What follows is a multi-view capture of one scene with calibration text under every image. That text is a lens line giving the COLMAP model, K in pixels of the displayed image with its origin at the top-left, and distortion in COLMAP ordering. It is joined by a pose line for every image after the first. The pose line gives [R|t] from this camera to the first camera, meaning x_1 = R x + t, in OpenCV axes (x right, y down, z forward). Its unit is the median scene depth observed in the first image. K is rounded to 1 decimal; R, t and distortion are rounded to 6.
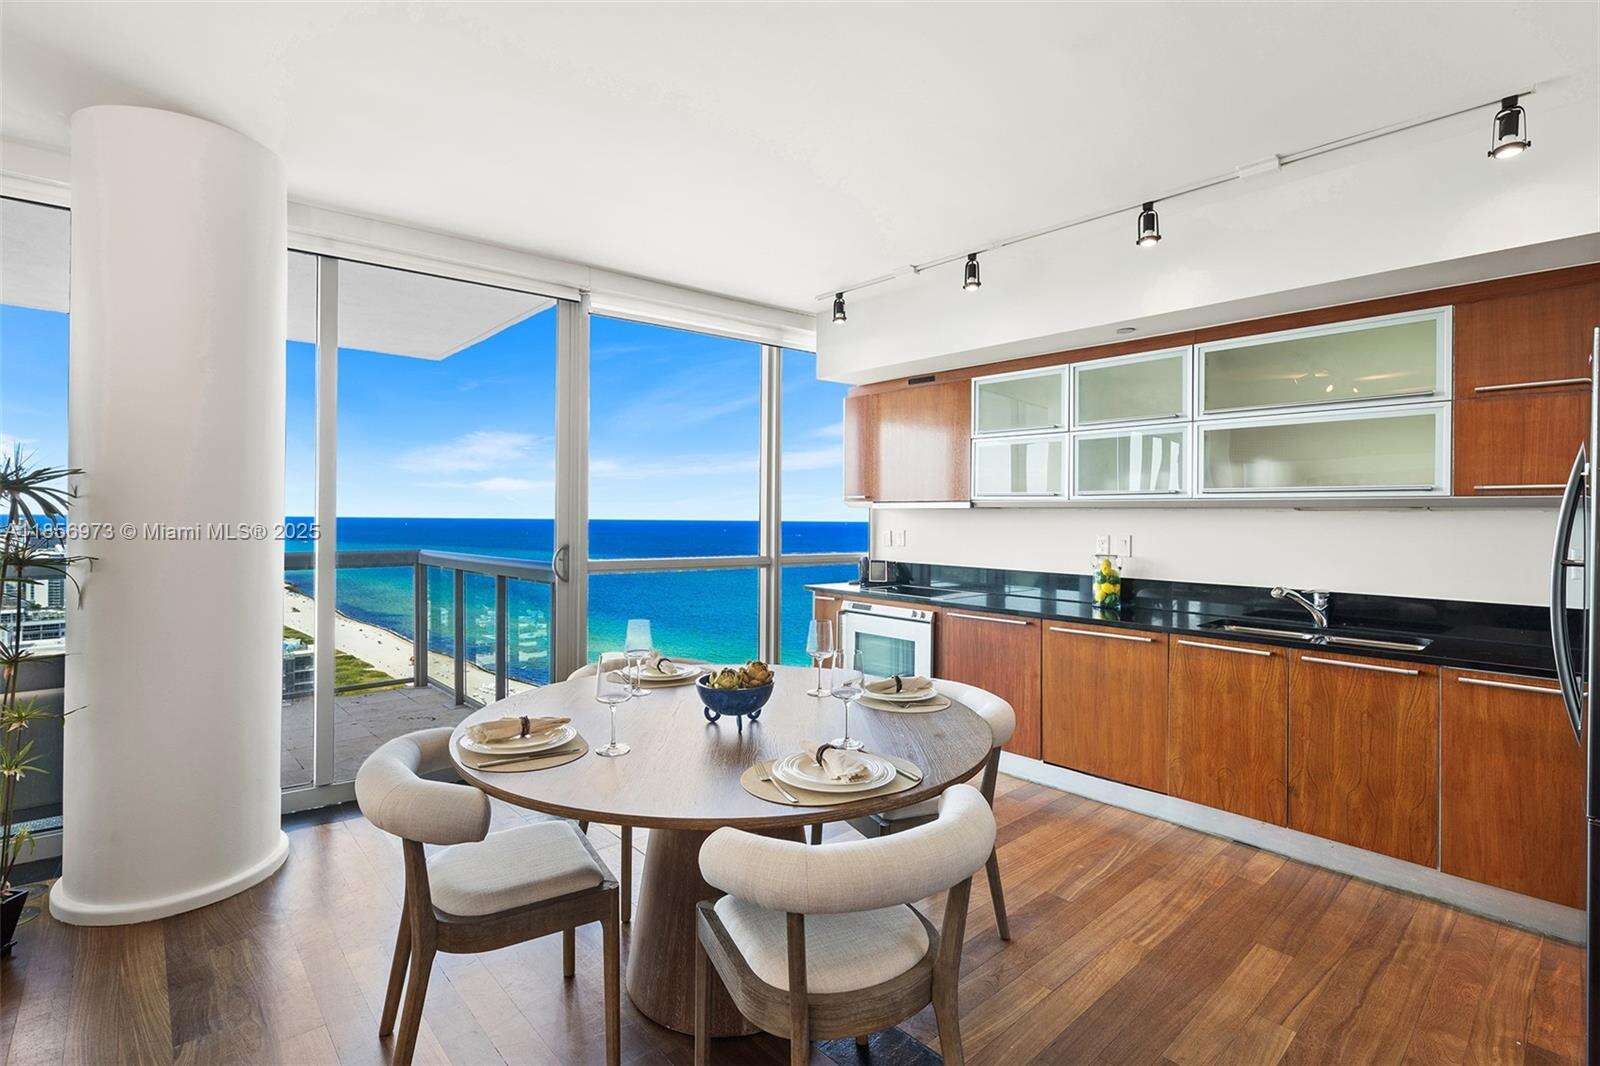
lens RADIAL K [[756.9, 0, 787.6], [0, 756.9, 508.9], [0, 0, 1]] dist [0.002383, 0.000204]
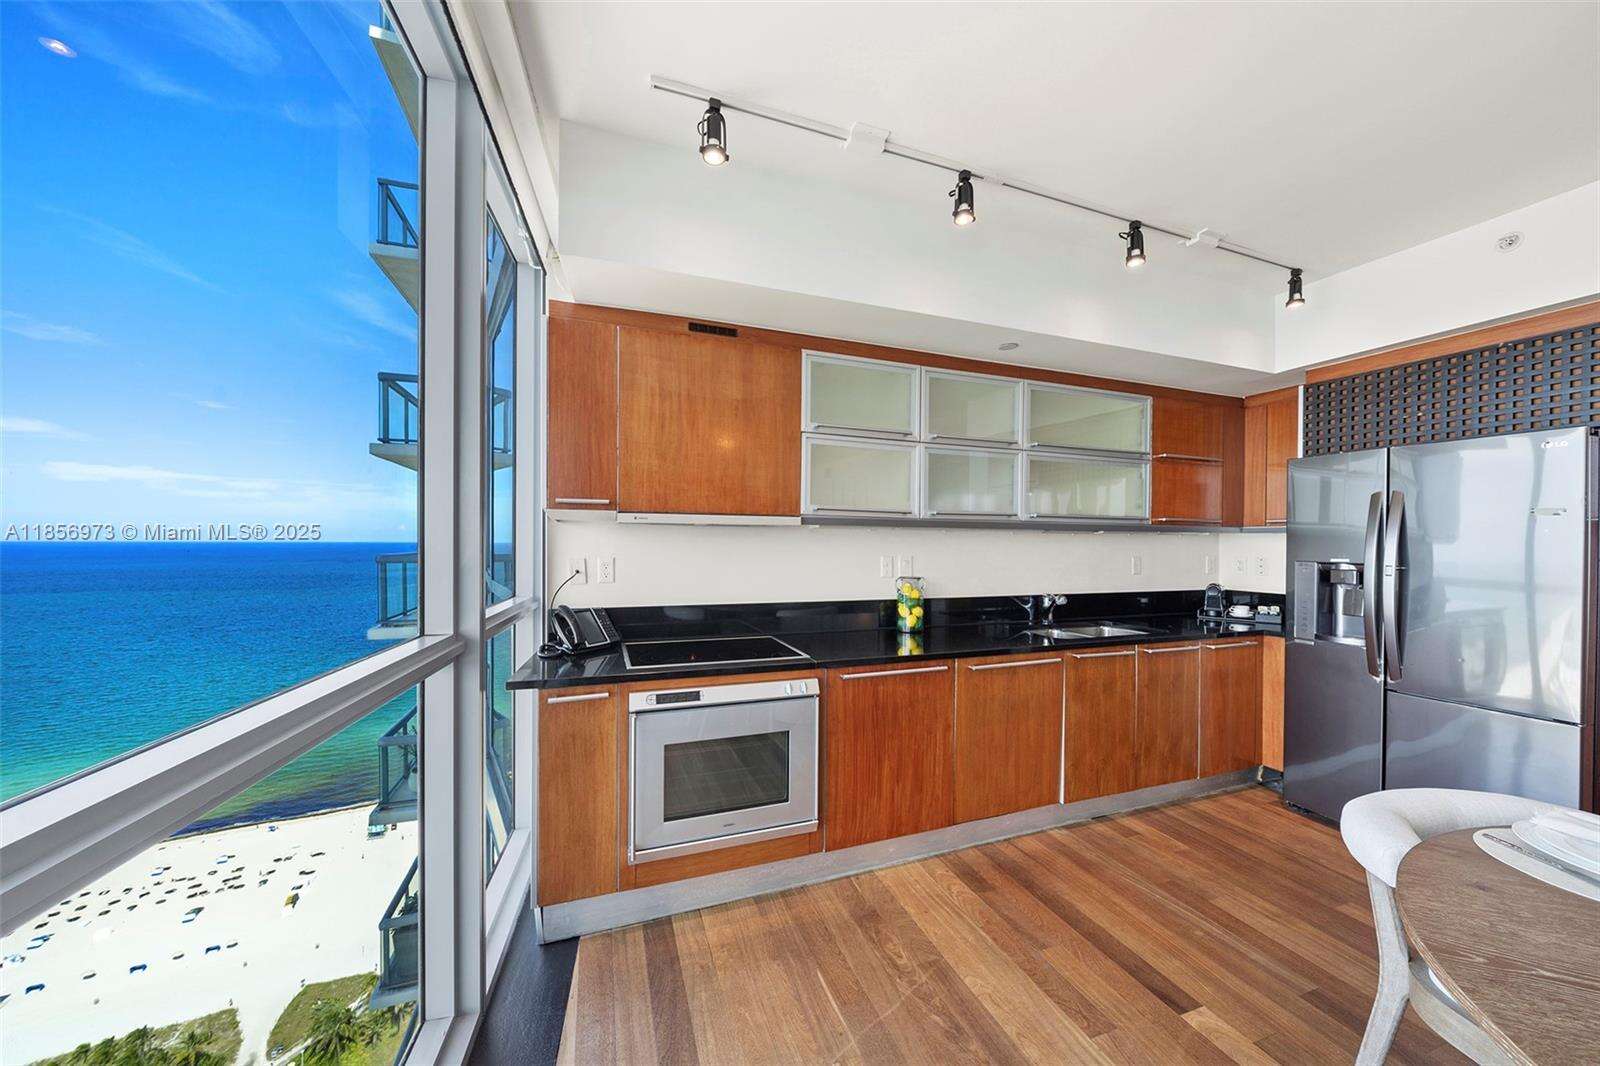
lens RADIAL K [[543.8, 0, 795.4], [0, 543.8, 541.0], [0, 0, 1]] dist [-0.019478, -0.000020]
pose [[0.401731, -0.004837, 0.915745, -0.311034], [-0.008574, 0.999922, 0.009043, 0.011972], [-0.915717, -0.011484, 0.401659, 1.006231]]
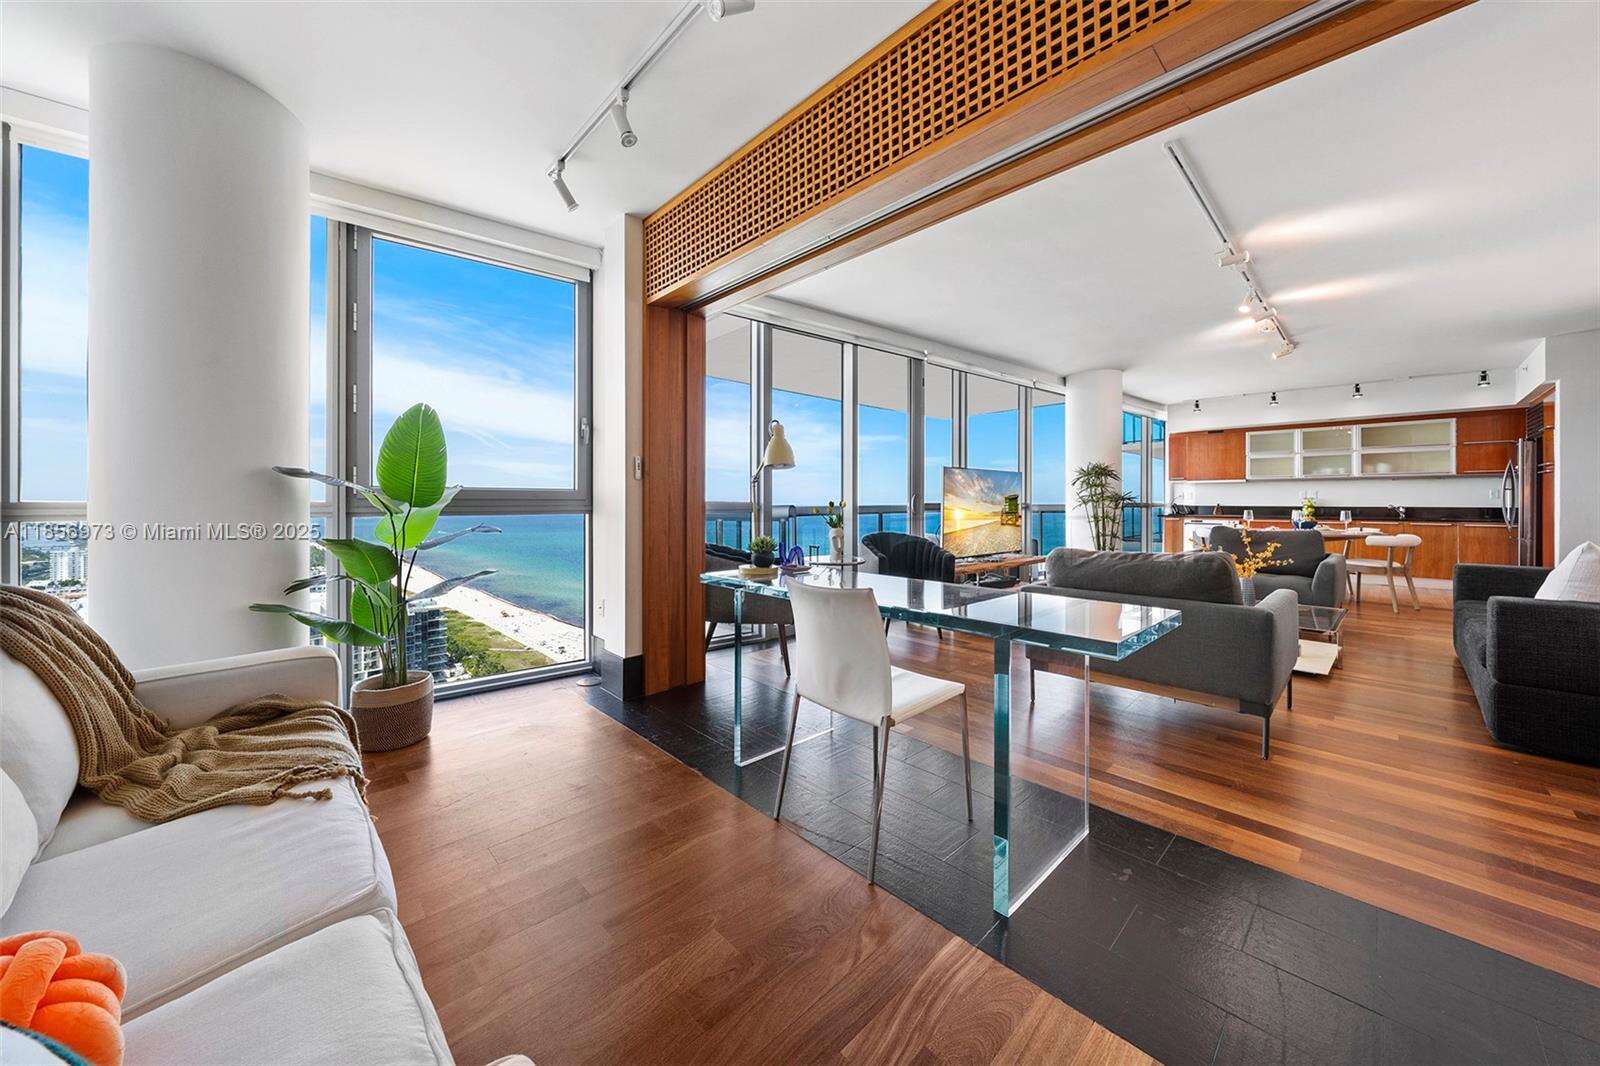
lens RADIAL K [[563.9, 0, 796.6], [0, 563.9, 496.4], [0, 0, 1]] dist [-0.013915, -0.000076]
pose [[0.999476, -0.015987, 0.028147, -1.732936], [0.015934, 0.999871, 0.002090, 0.024567], [-0.028177, -0.001640, 0.999602, -1.123791]]
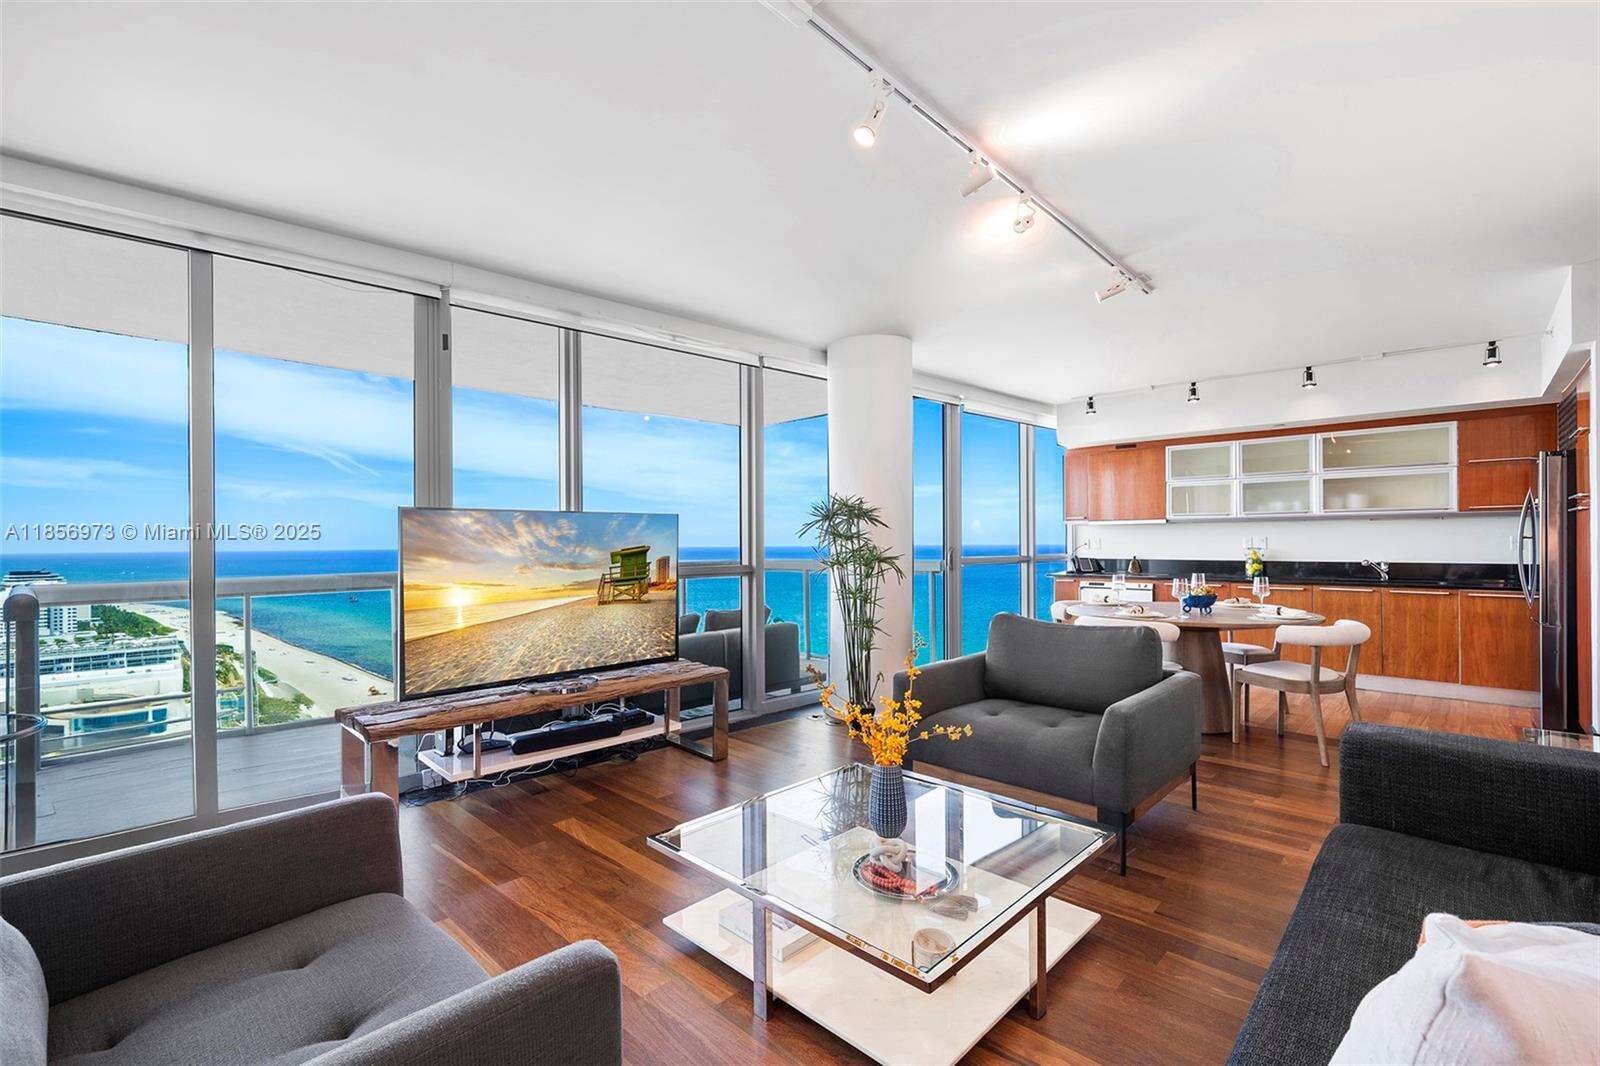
lens RADIAL K [[716.5, 0, 800.0], [0, 716.5, 533.0], [0, 0, 1]] dist [-0.000494, 0.000186]
pose [[0.996494, -0.015601, 0.082202, -0.899565], [0.015868, 0.999871, -0.002593, 0.015389], [-0.082151, 0.003888, 0.996612, -0.675118]]
